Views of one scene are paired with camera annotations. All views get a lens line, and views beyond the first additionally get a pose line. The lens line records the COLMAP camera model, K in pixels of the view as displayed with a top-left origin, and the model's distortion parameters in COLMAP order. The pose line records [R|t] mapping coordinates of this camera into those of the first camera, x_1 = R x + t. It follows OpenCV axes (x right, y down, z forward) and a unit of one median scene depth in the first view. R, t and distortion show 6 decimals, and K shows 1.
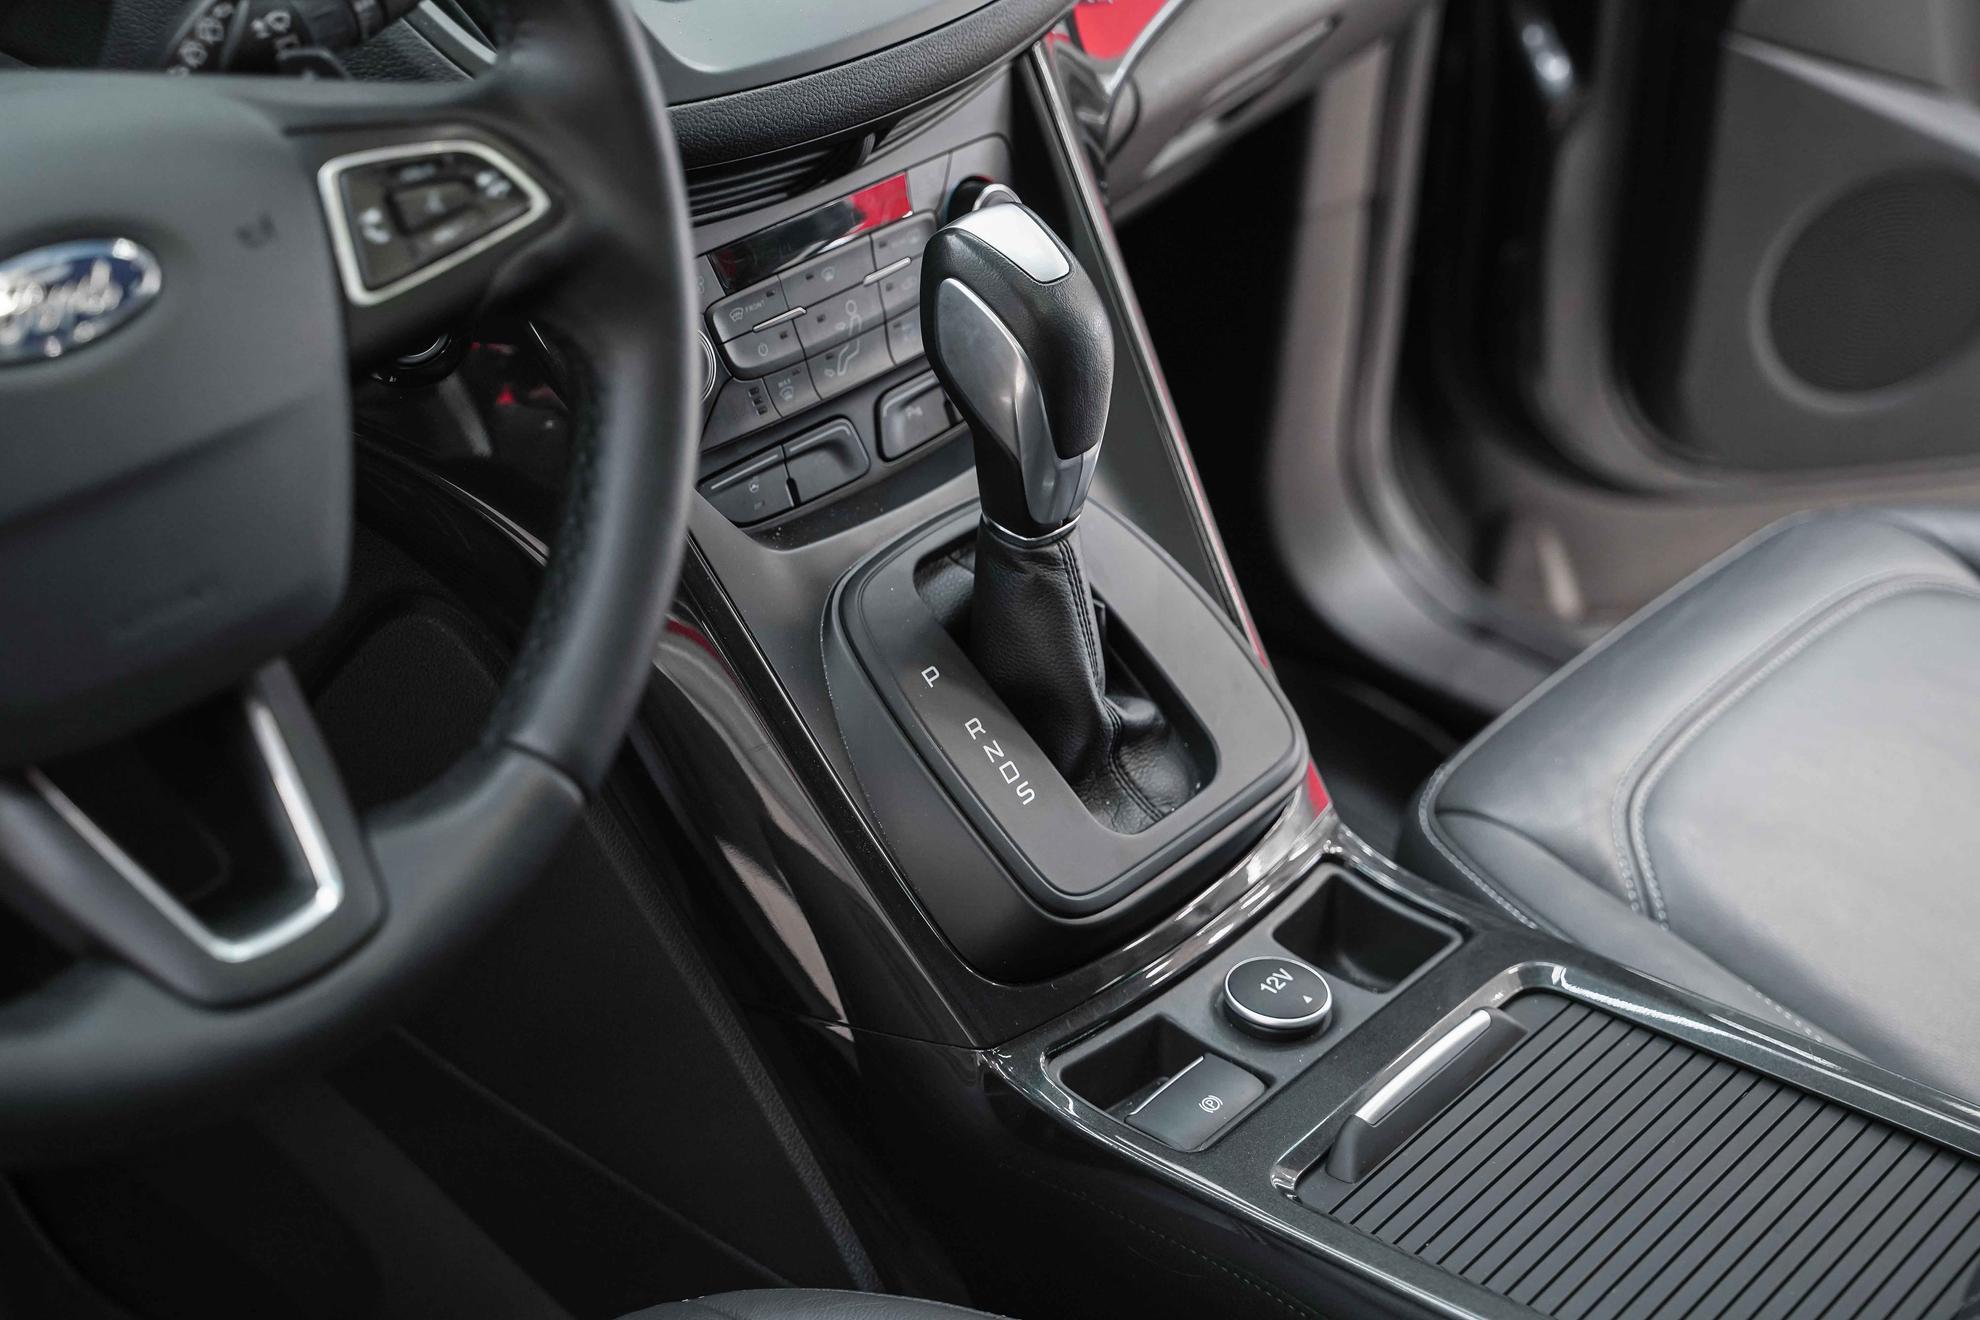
lens RADIAL K [[3372.7, 0, 990.0], [0, 3372.7, 660.0], [0, 0, 1]] dist [-0.004614, 0.055080]
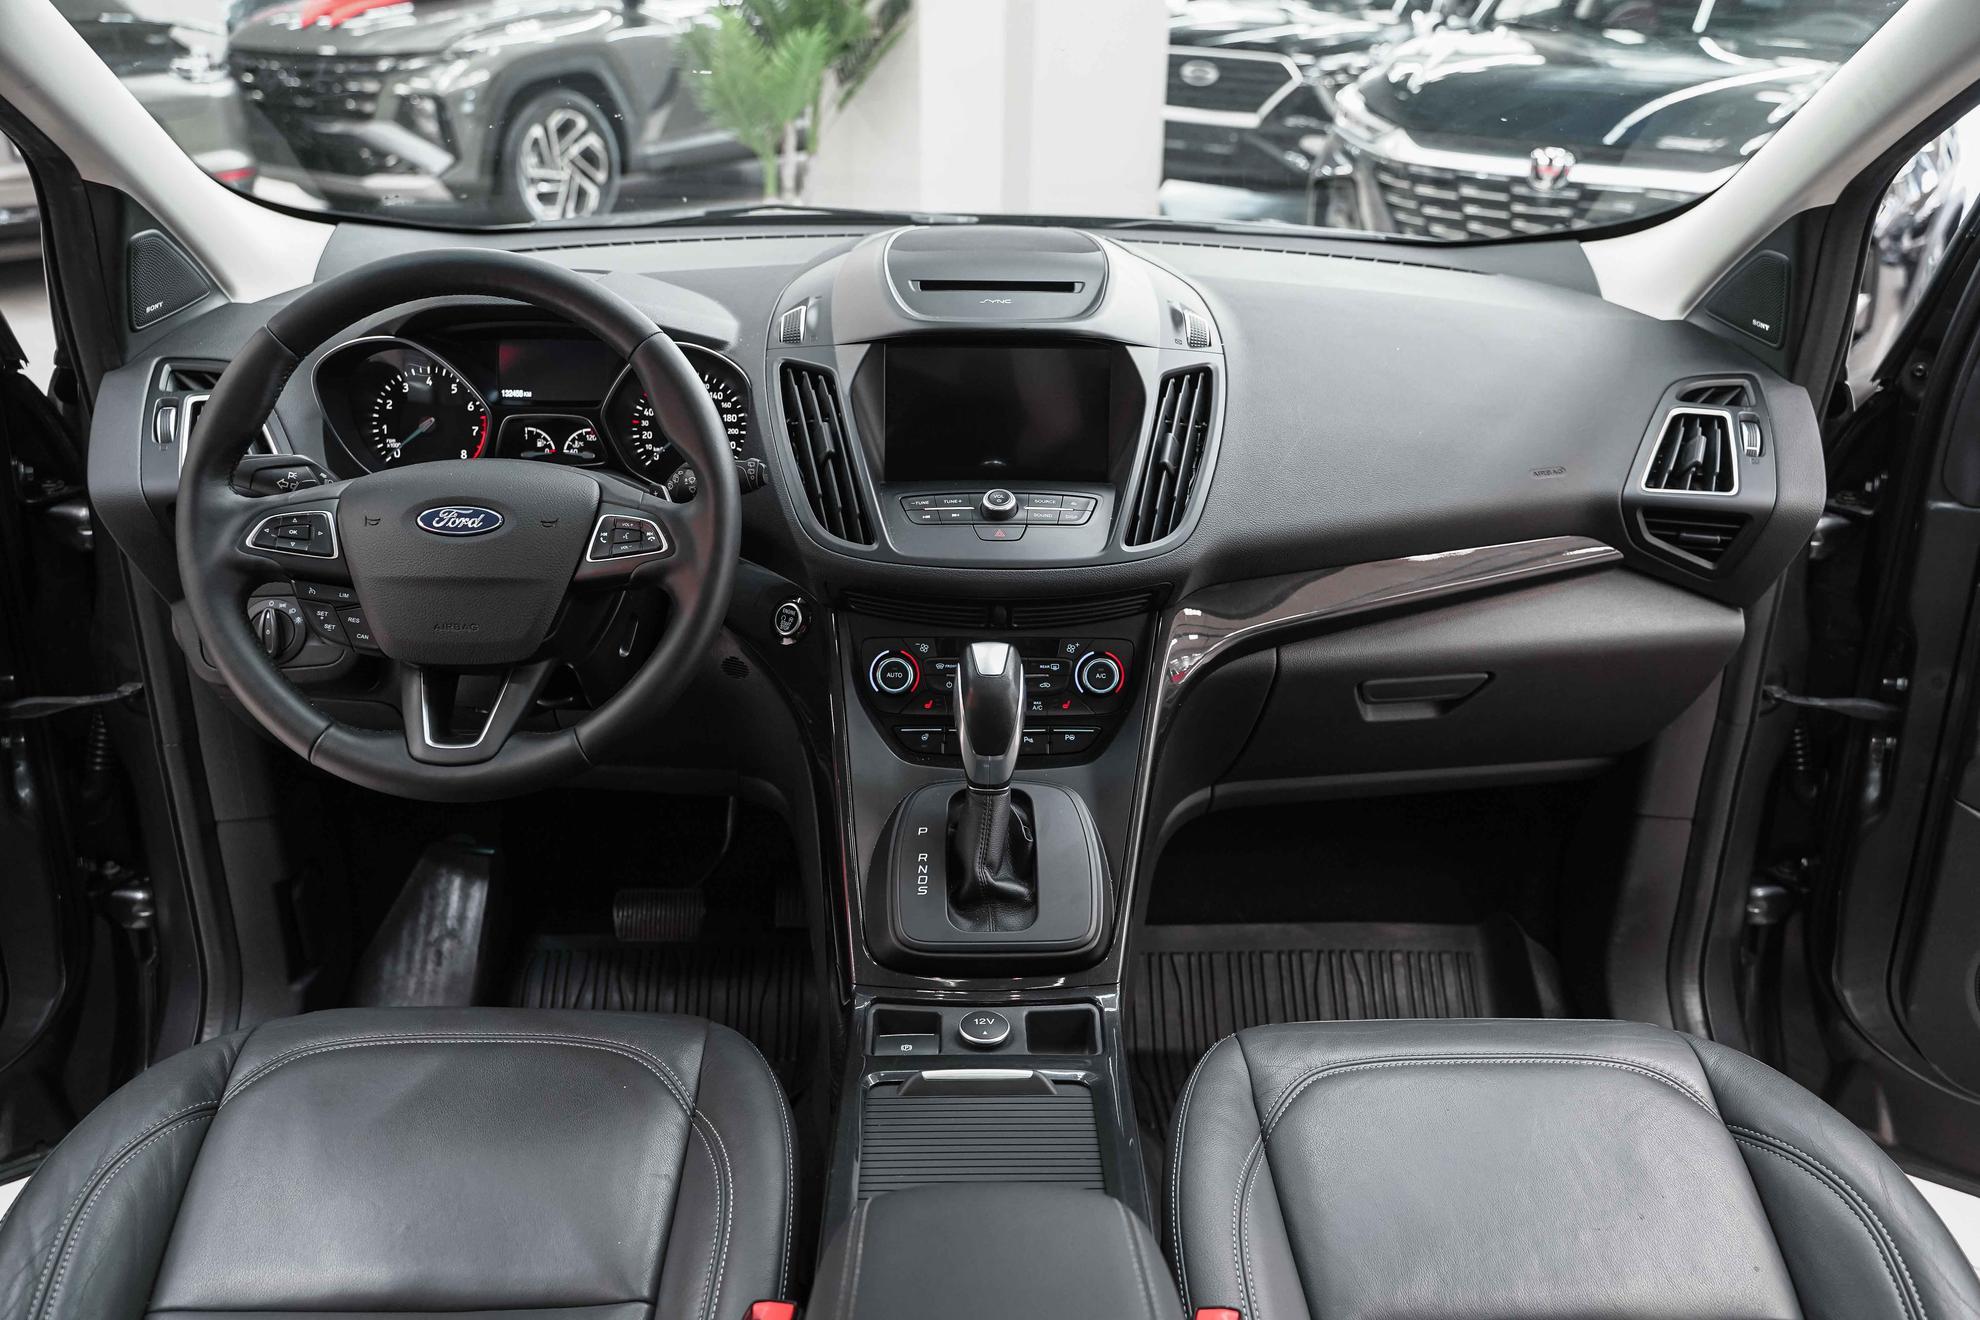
lens RADIAL K [[1574.8, 0, 1007.7], [0, 1574.8, 654.3], [0, 0, 1]] dist [-0.009327, 0.004413]
pose [[0.661362, 0.240747, -0.710381, 0.762834], [-0.377133, 0.925400, -0.037493, -0.089315], [0.648360, 0.292705, 0.702818, 0.248501]]
